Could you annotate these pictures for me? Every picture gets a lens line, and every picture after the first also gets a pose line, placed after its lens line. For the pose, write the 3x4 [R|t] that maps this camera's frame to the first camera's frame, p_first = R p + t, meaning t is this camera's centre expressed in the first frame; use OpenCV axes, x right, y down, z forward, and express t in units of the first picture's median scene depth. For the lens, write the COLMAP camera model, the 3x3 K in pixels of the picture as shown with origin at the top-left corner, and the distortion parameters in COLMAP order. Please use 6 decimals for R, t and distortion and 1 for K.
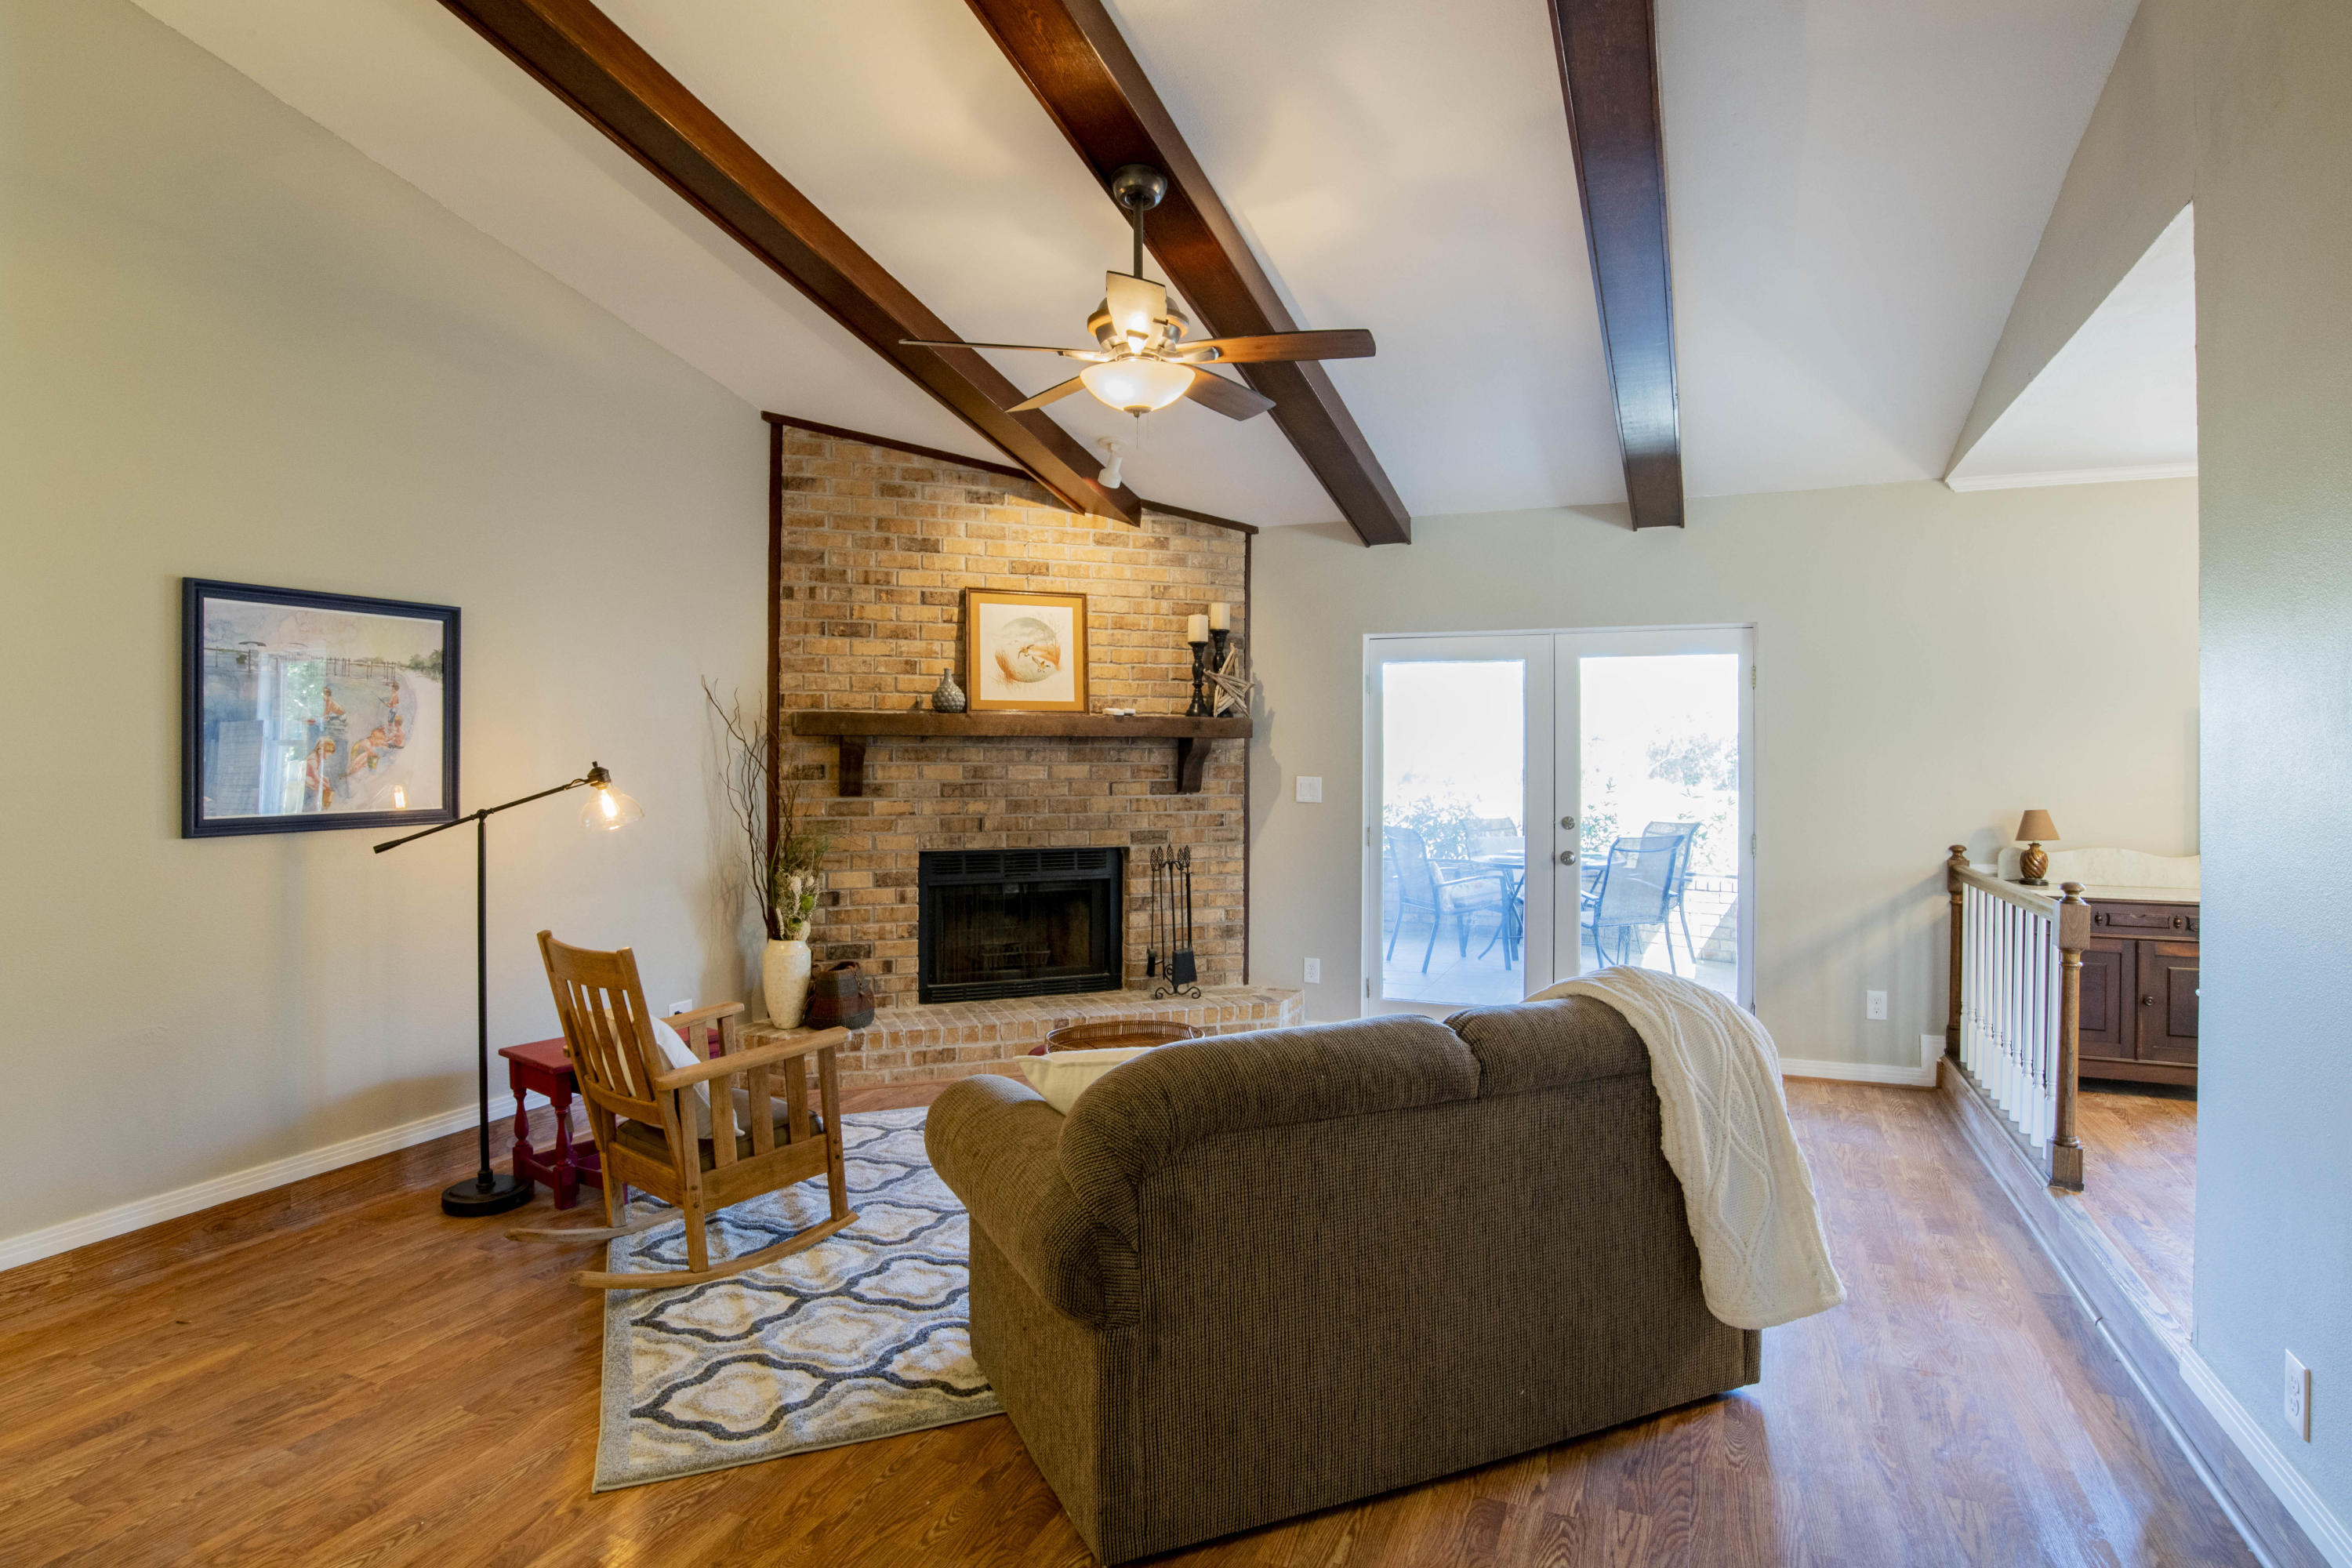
lens RADIAL K [[1271.9, 0, 1158.6], [0, 1271.9, 750.2], [0, 0, 1]] dist [-0.066624, 0.036185]
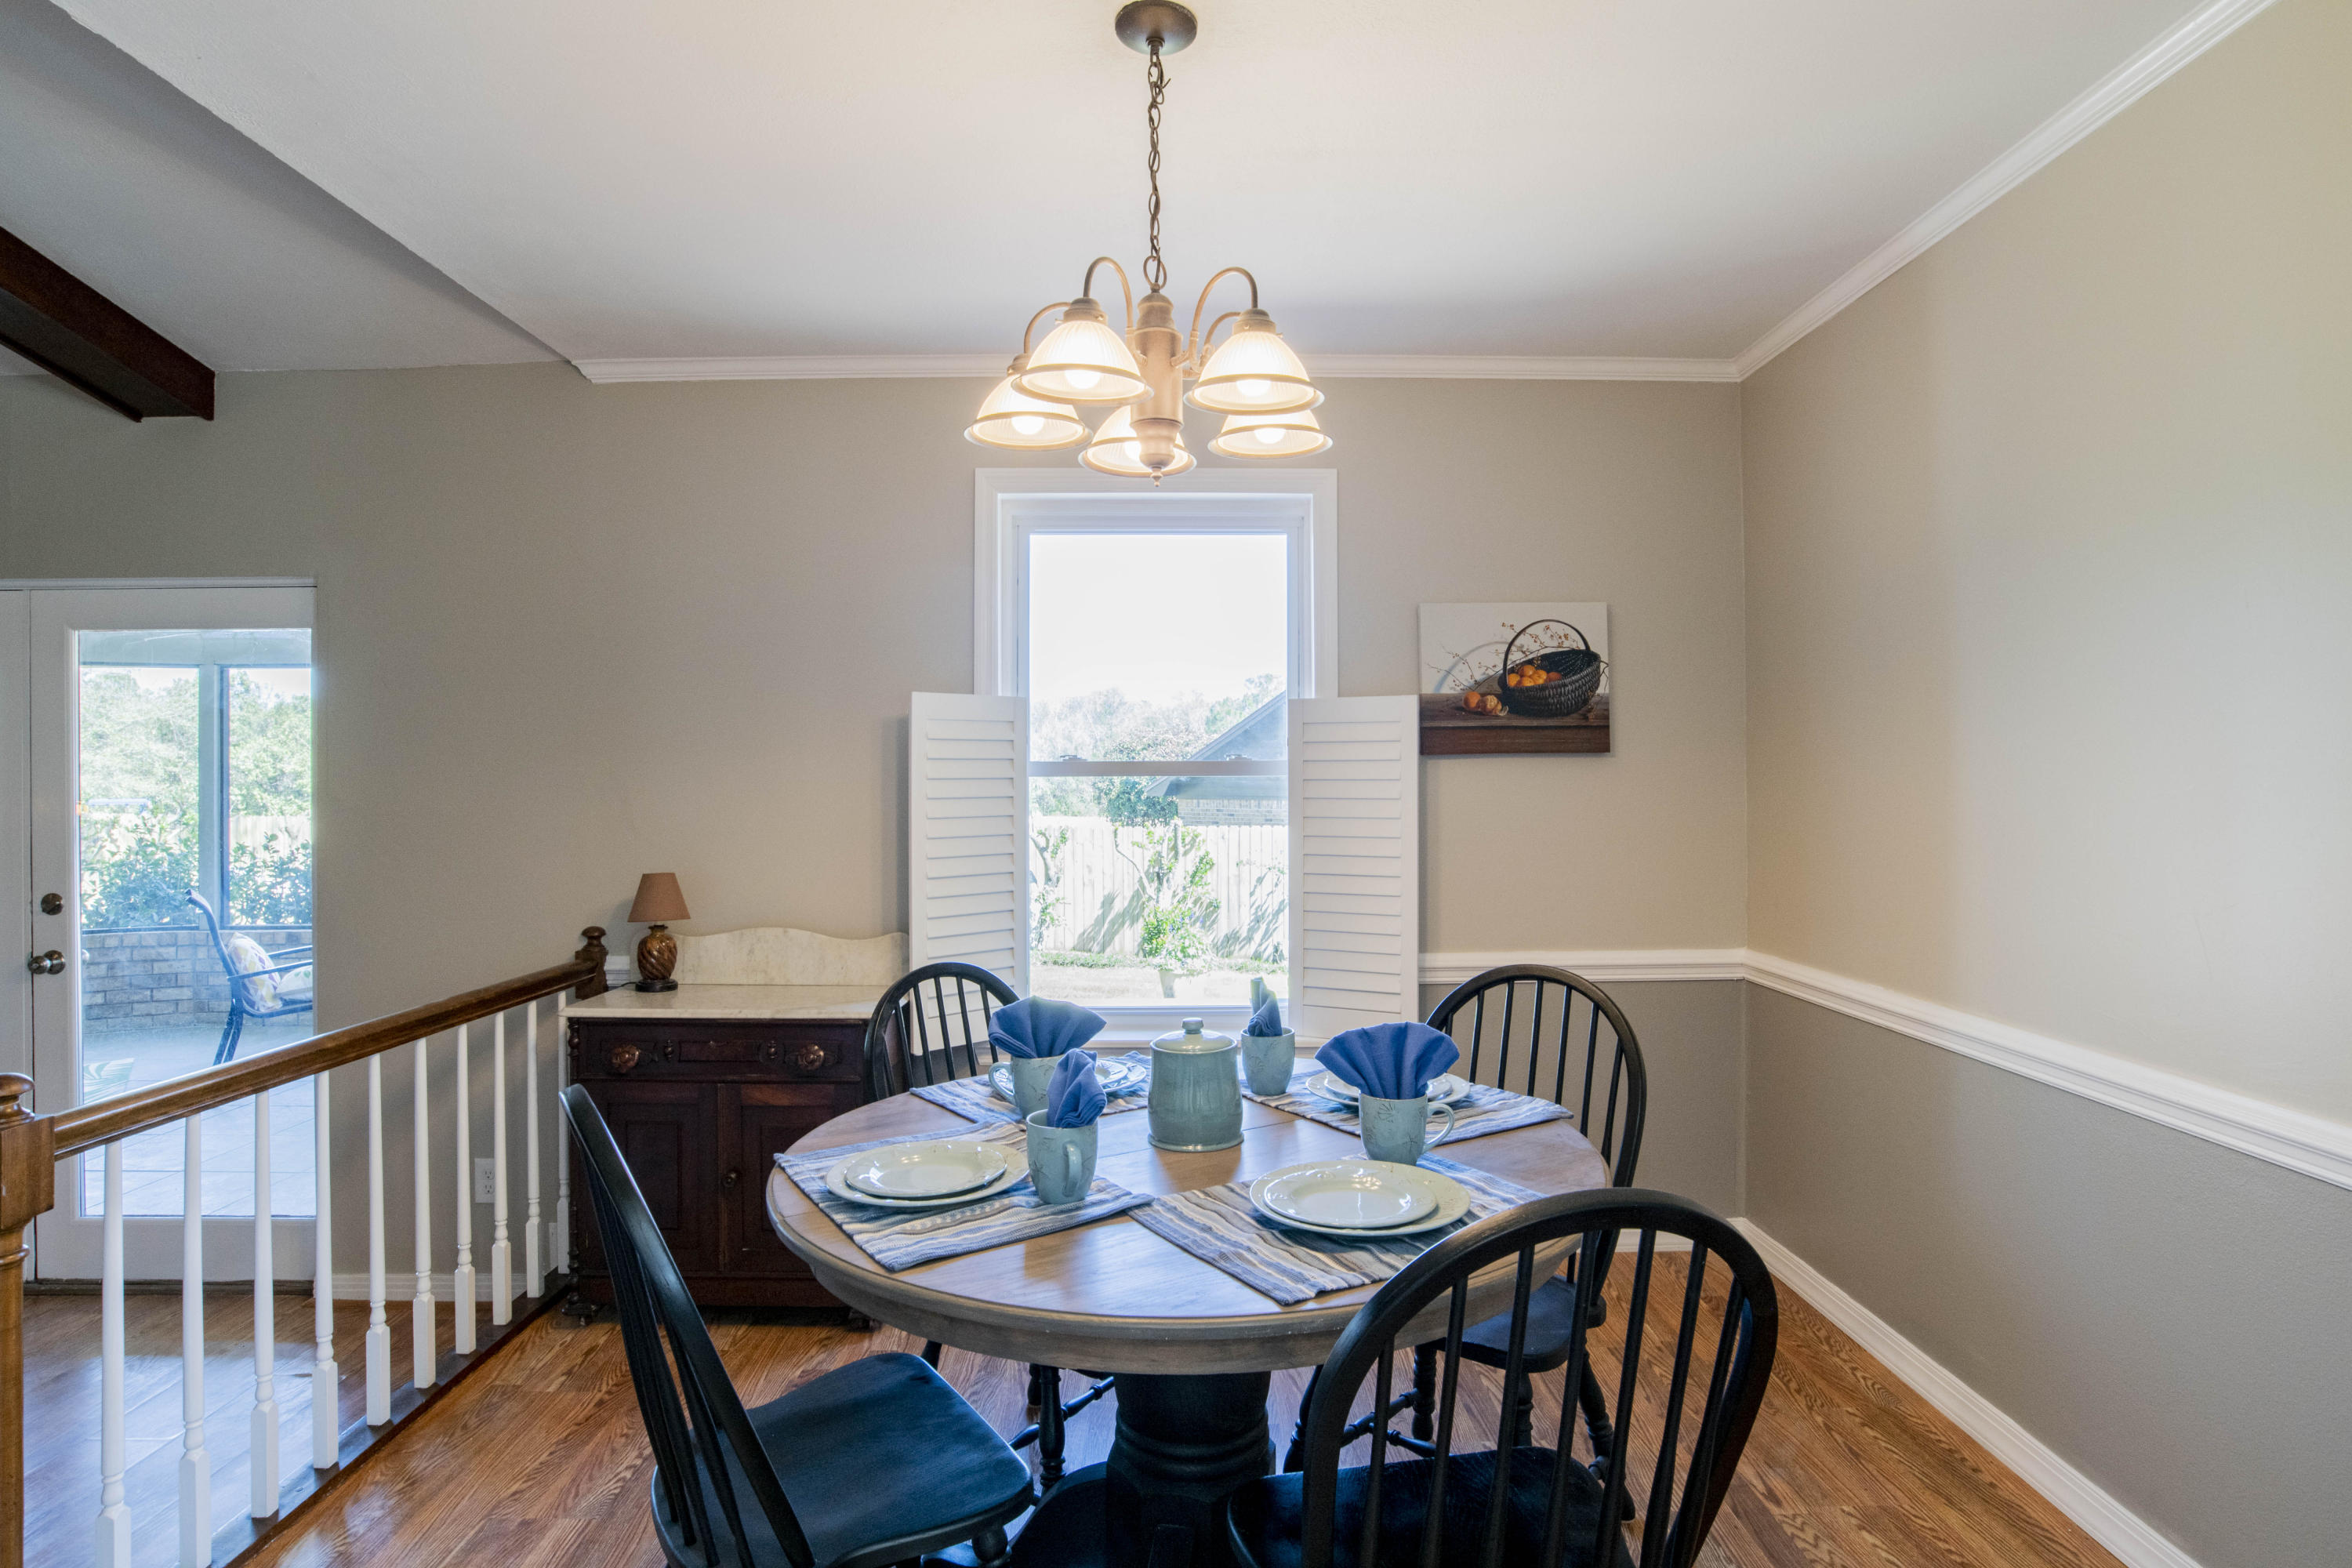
lens RADIAL K [[1225.0, 0, 1177.2], [0, 1225.0, 773.2], [0, 0, 1]] dist [-0.066816, 0.026128]
pose [[0.919326, 0.002440, 0.393488, 0.592685], [0.005966, 0.999779, -0.020139, 0.009345], [-0.393451, 0.020862, 0.919109, 0.270378]]
